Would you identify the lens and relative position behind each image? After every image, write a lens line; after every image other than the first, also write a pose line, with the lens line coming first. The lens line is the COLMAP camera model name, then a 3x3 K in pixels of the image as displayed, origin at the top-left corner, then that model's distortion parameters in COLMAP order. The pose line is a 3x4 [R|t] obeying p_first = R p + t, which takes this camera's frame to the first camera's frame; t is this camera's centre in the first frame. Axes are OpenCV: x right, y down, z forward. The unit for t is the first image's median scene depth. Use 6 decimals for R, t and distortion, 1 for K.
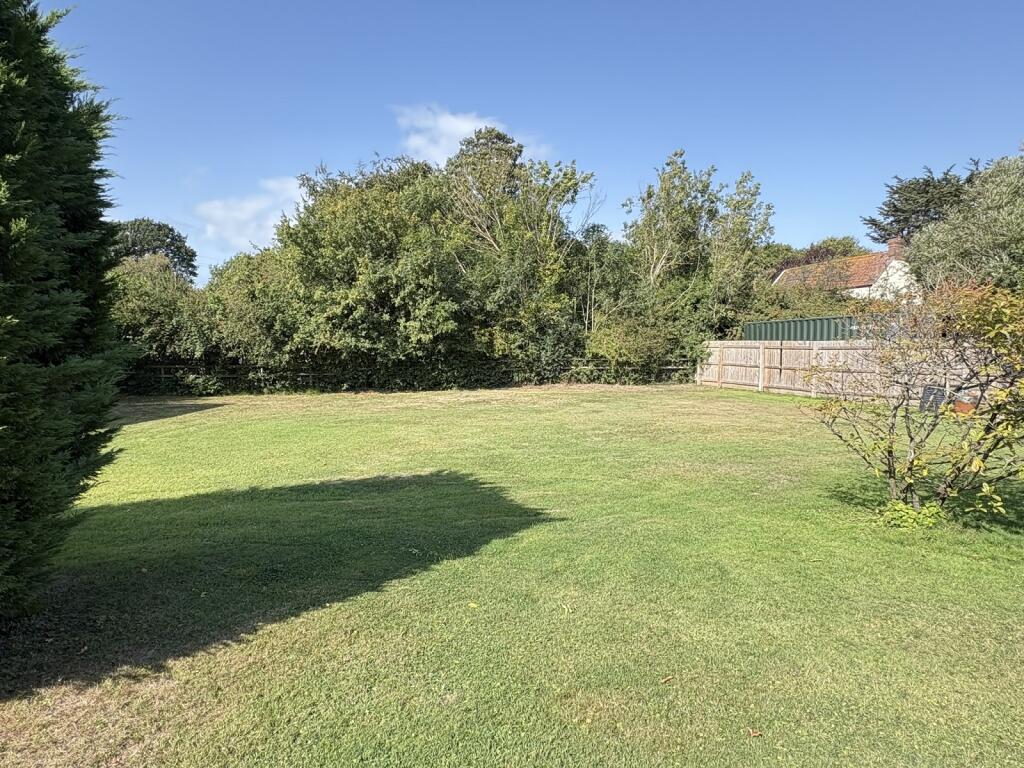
lens RADIAL K [[585.1, 0, 512.4], [0, 585.1, 388.4], [0, 0, 1]] dist [0.000529, 0.000116]
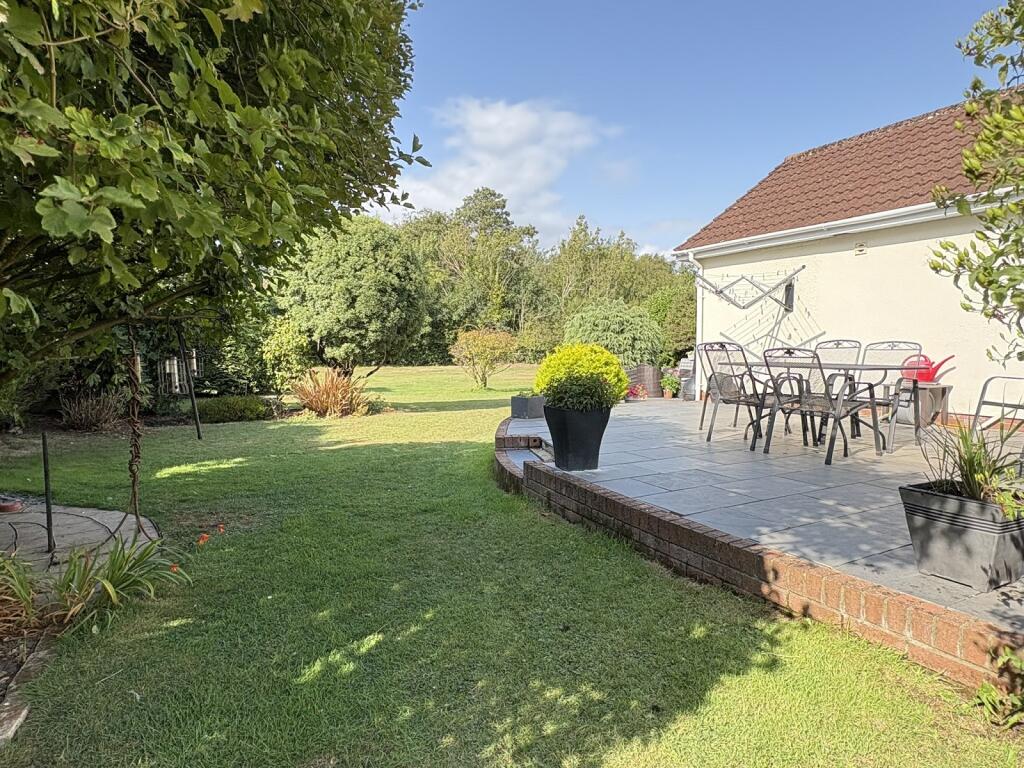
lens RADIAL K [[585.1, 0, 511.3], [0, 585.1, 383.0], [0, 0, 1]] dist [0.000529, 0.000116]
pose [[0.991879, 0.015878, -0.126194, 0.341163], [-0.013551, 0.999722, 0.019272, 0.017030], [0.126465, -0.017405, 0.991818, -0.683248]]
